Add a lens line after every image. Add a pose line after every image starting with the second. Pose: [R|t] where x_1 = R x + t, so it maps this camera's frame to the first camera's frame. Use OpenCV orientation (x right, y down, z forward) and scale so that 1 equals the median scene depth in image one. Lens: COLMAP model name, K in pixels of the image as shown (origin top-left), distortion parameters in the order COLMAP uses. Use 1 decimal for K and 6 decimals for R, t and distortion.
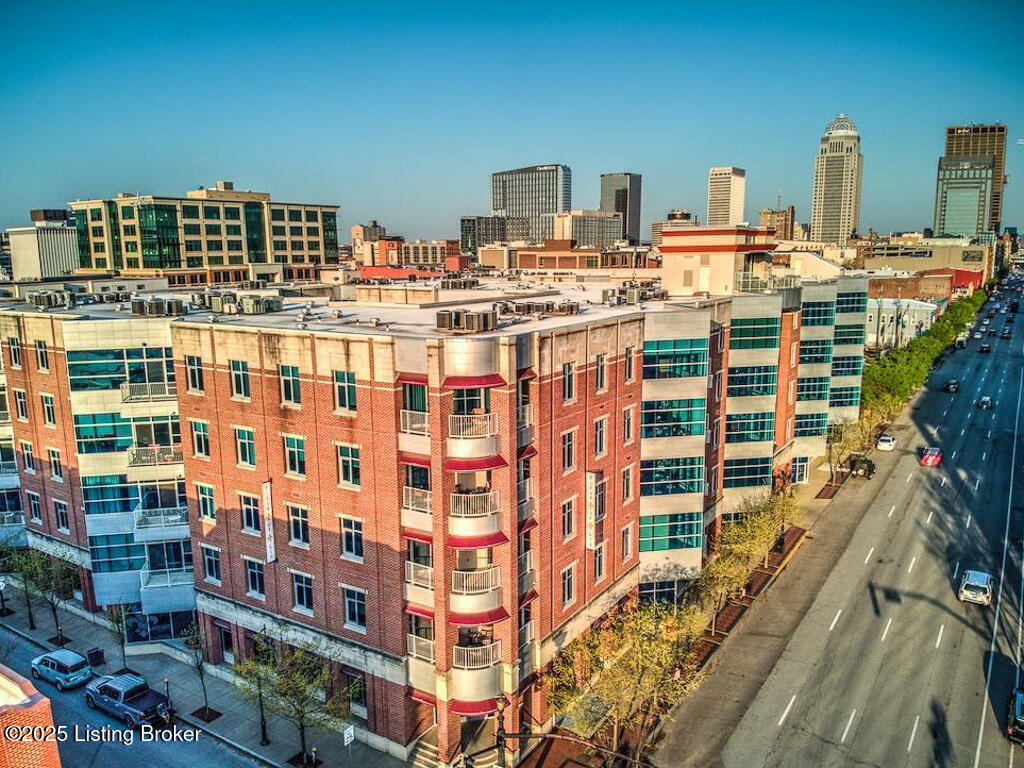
lens RADIAL K [[780.4, 0, 512.0], [0, 780.4, 384.0], [0, 0, 1]] dist [0.001338, -0.008217]
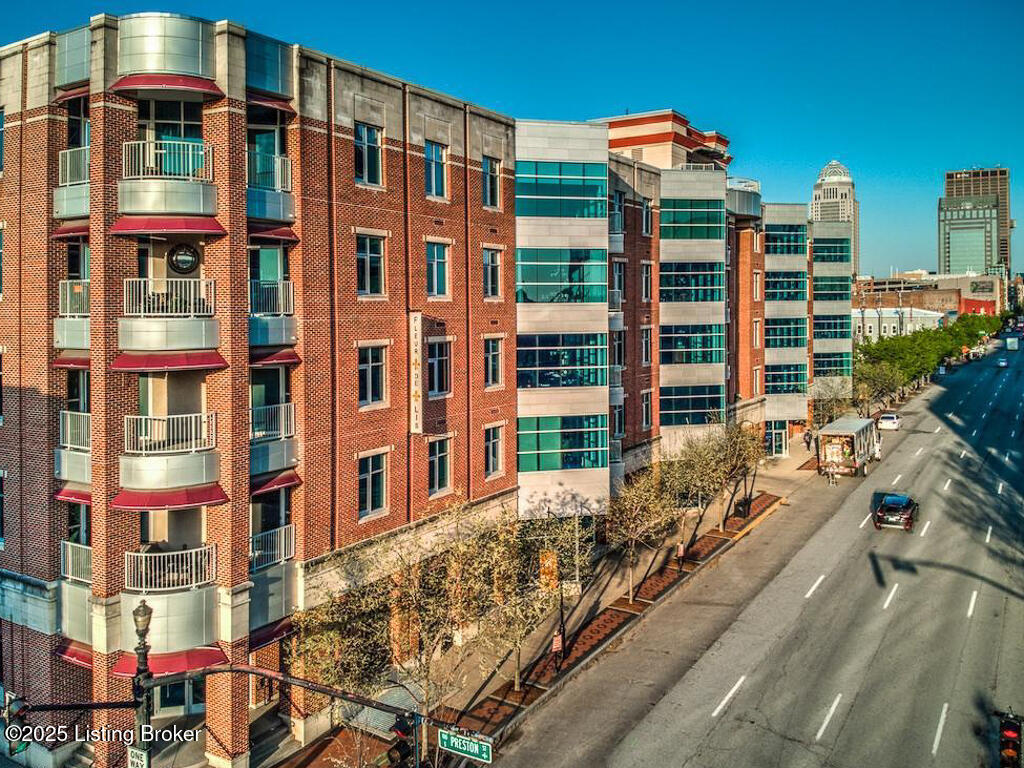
lens RADIAL K [[828.8, 0, 514.5], [0, 828.8, 323.5], [0, 0, 1]] dist [0.053663, -0.002525]
pose [[0.999799, 0.000811, 0.020025, 0.149112], [0.002120, 0.989297, -0.145899, 0.196497], [-0.019929, 0.145912, 0.989097, 0.269517]]
